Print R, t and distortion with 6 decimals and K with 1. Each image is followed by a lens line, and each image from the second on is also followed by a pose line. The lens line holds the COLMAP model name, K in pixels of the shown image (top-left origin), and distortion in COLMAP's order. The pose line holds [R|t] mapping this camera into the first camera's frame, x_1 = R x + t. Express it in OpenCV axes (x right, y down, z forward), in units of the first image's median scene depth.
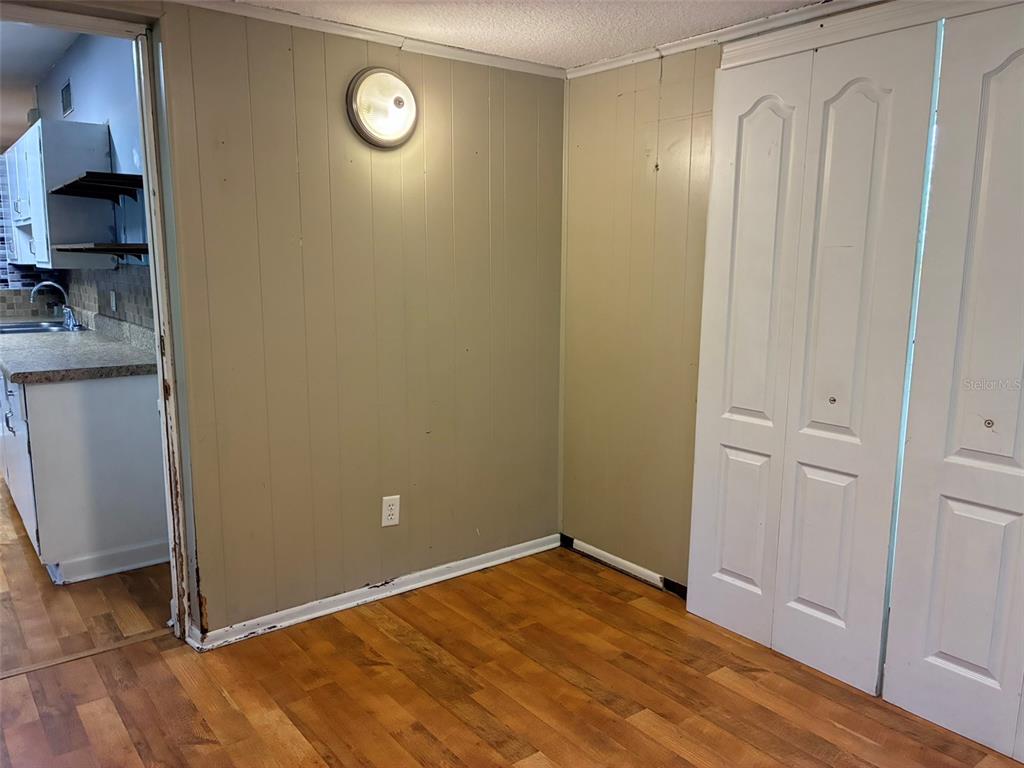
lens RADIAL K [[776.2, 0, 518.1], [0, 776.2, 387.1], [0, 0, 1]] dist [0.045607, -0.047938]
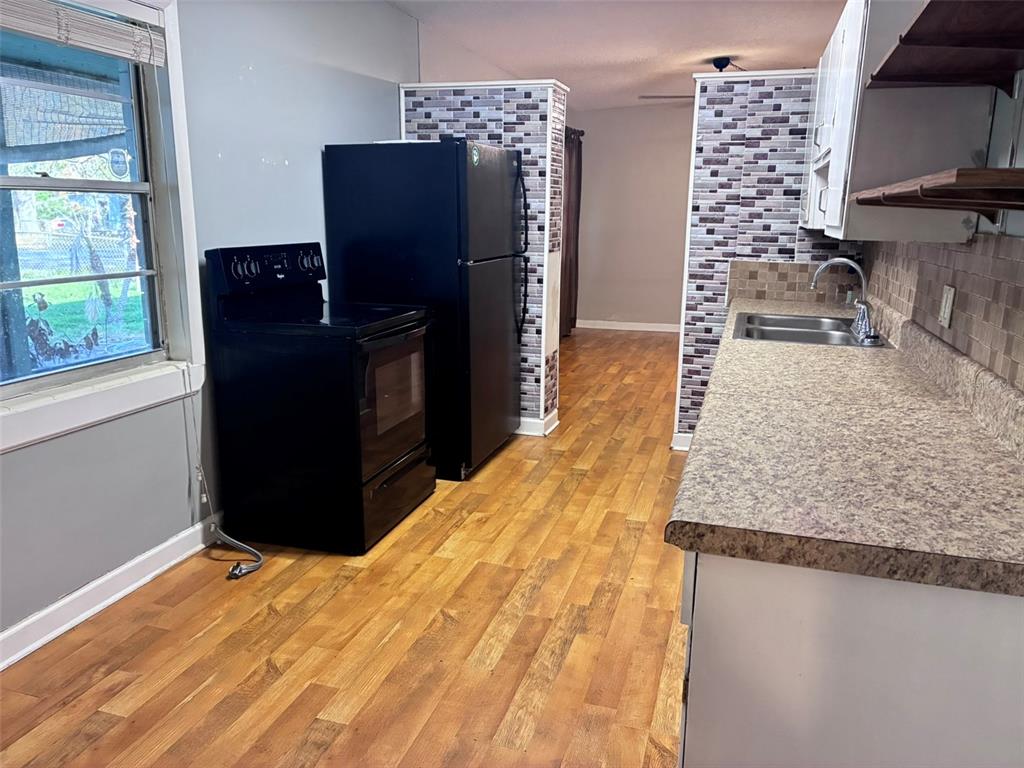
lens RADIAL K [[776.2, 0, 518.1], [0, 776.2, 387.1], [0, 0, 1]] dist [0.045607, -0.047938]
pose [[0.584129, 0.175872, -0.792378, -0.257164], [-0.138310, 0.983532, 0.116339, -0.075132], [0.799790, 0.041637, 0.598835, 0.458914]]
